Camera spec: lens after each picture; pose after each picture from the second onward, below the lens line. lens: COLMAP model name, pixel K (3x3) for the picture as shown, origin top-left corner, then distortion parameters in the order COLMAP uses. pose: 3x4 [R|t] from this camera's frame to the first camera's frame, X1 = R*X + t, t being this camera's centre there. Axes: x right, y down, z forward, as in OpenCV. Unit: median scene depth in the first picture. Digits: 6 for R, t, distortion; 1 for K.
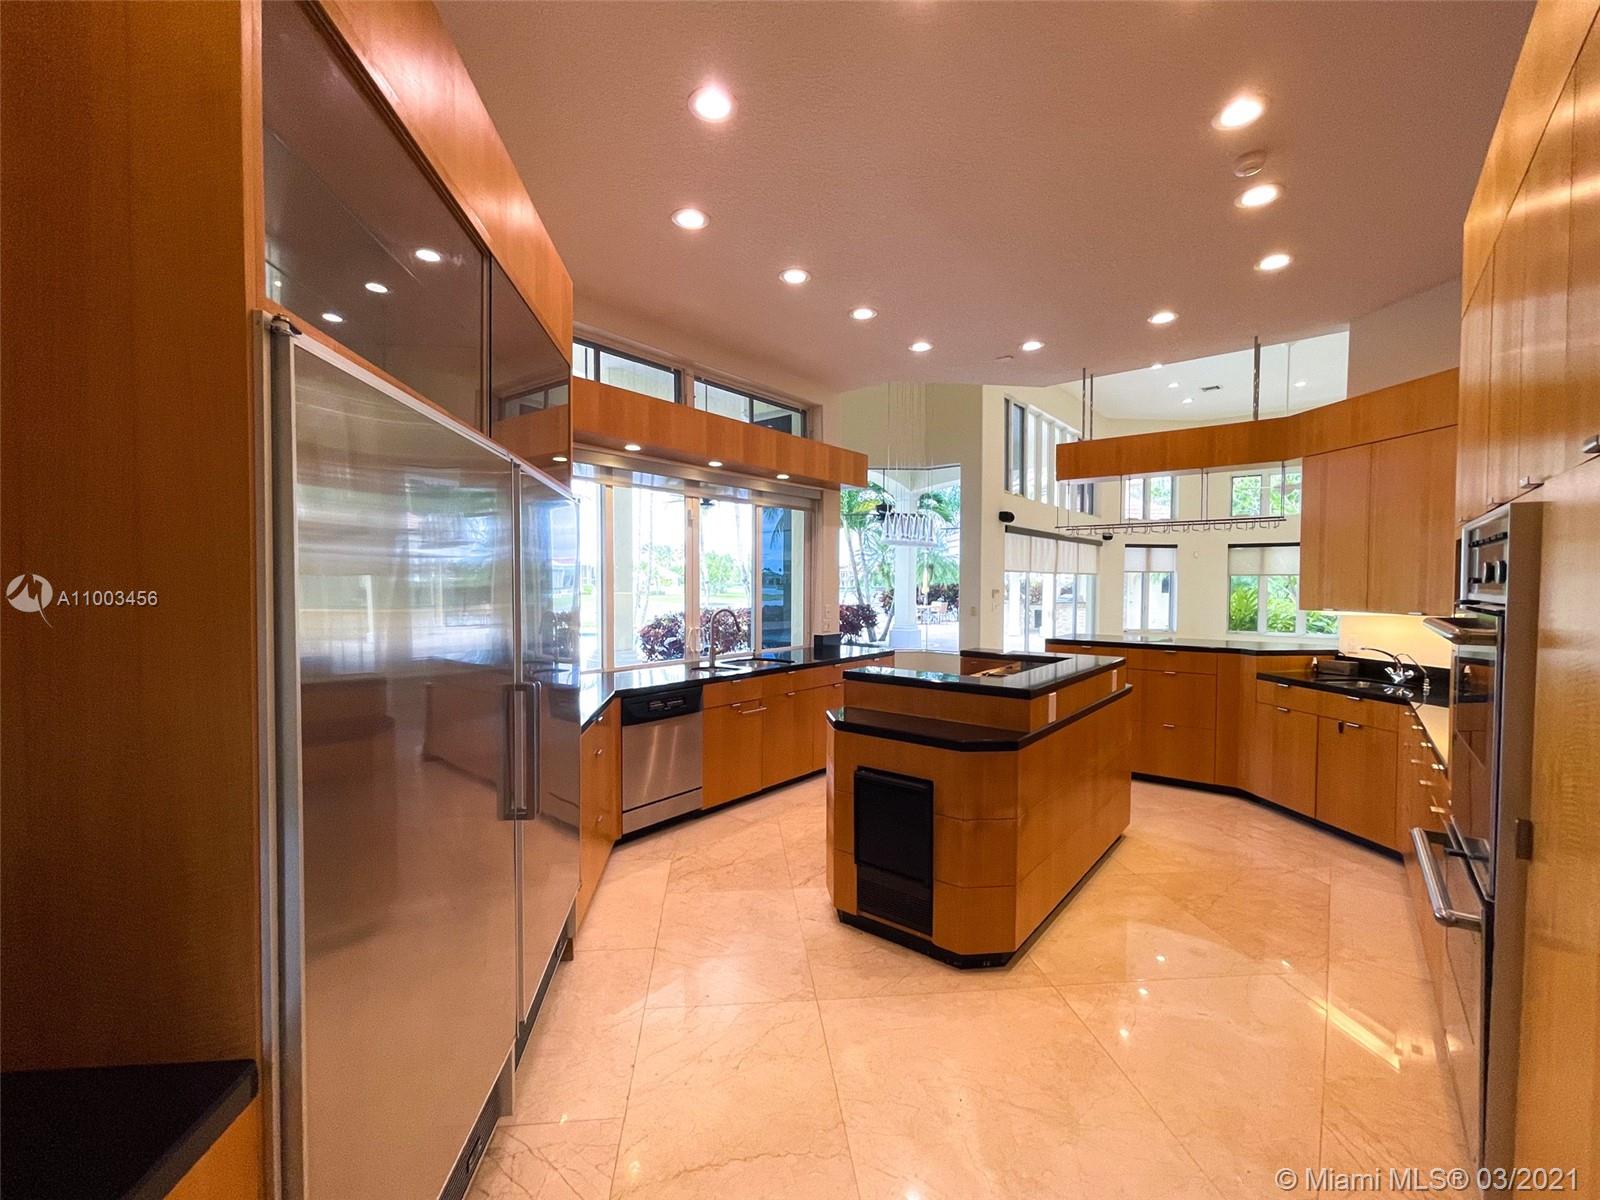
lens RADIAL K [[648.4, 0, 792.0], [0, 648.4, 601.0], [0, 0, 1]] dist [-0.001473, -0.000076]
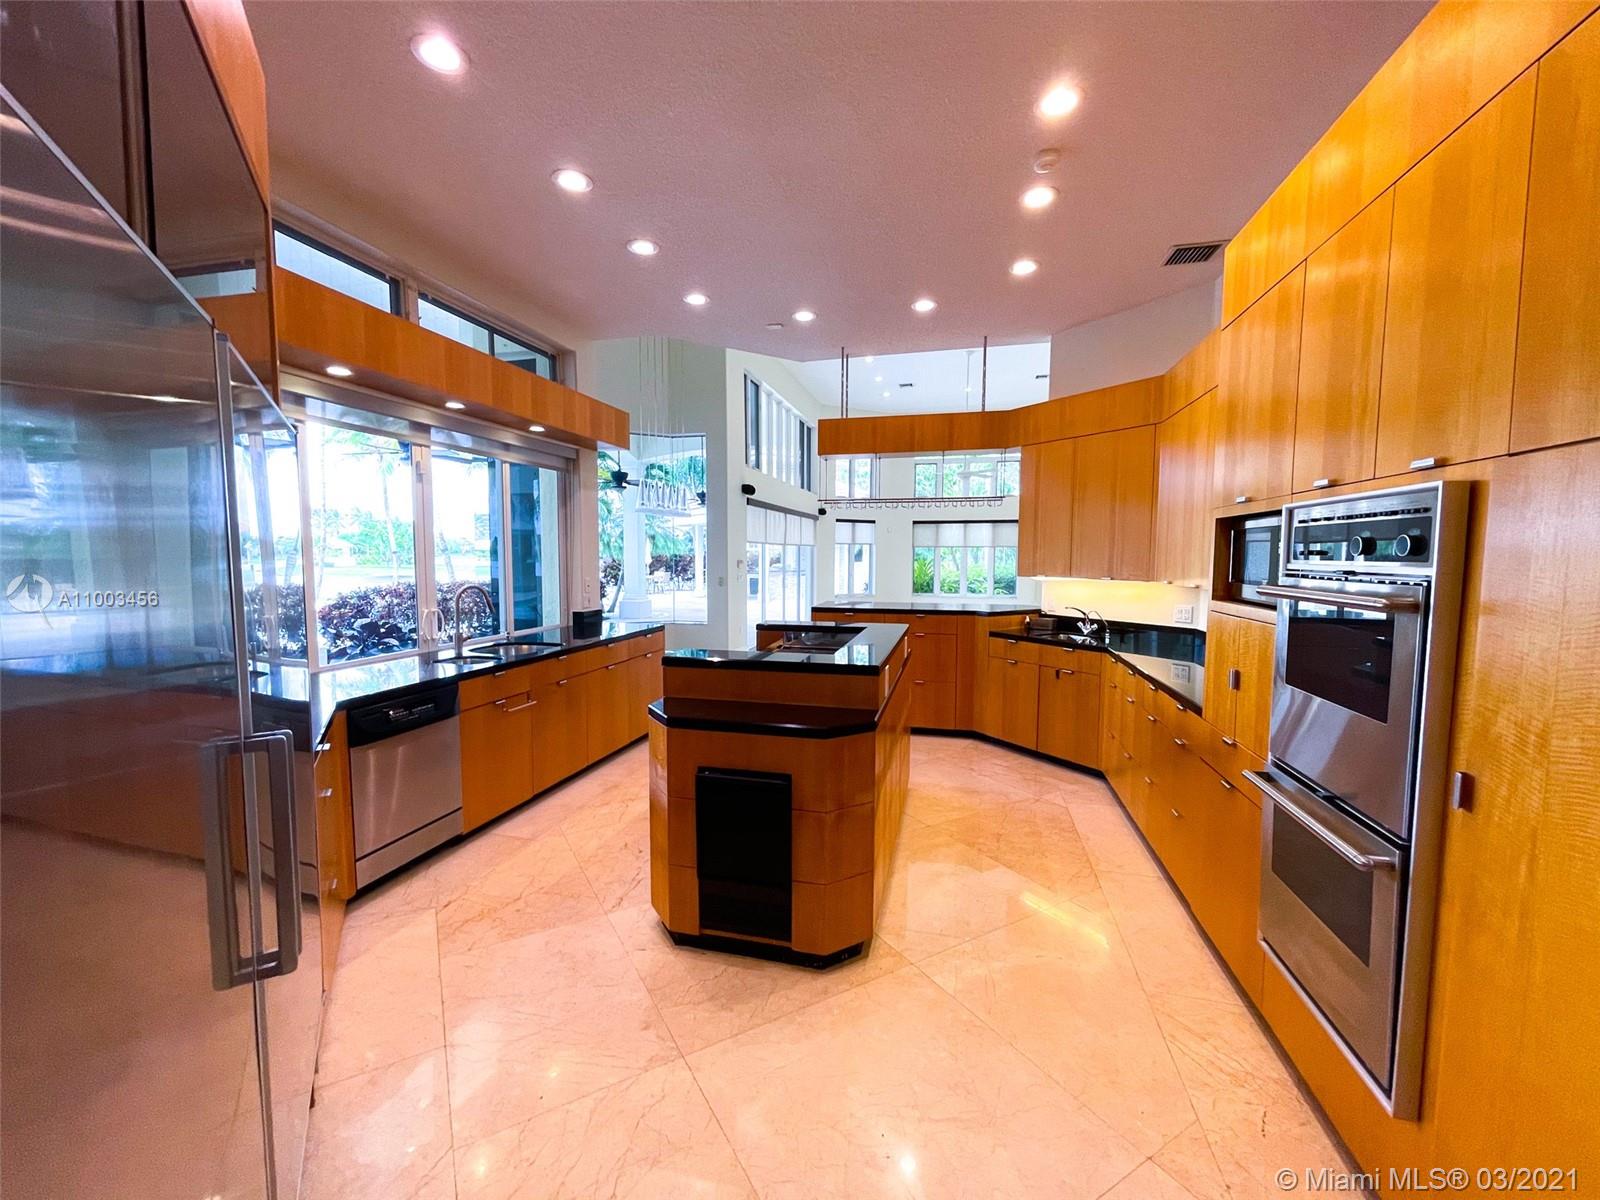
lens RADIAL K [[639.5, 0, 791.1], [0, 639.5, 600.8], [0, 0, 1]] dist [-0.012762, -0.000104]
pose [[0.912287, -0.029792, 0.408466, -0.071123], [0.010873, 0.998761, 0.048562, -0.002823], [-0.409407, -0.039861, 0.911481, 0.105601]]
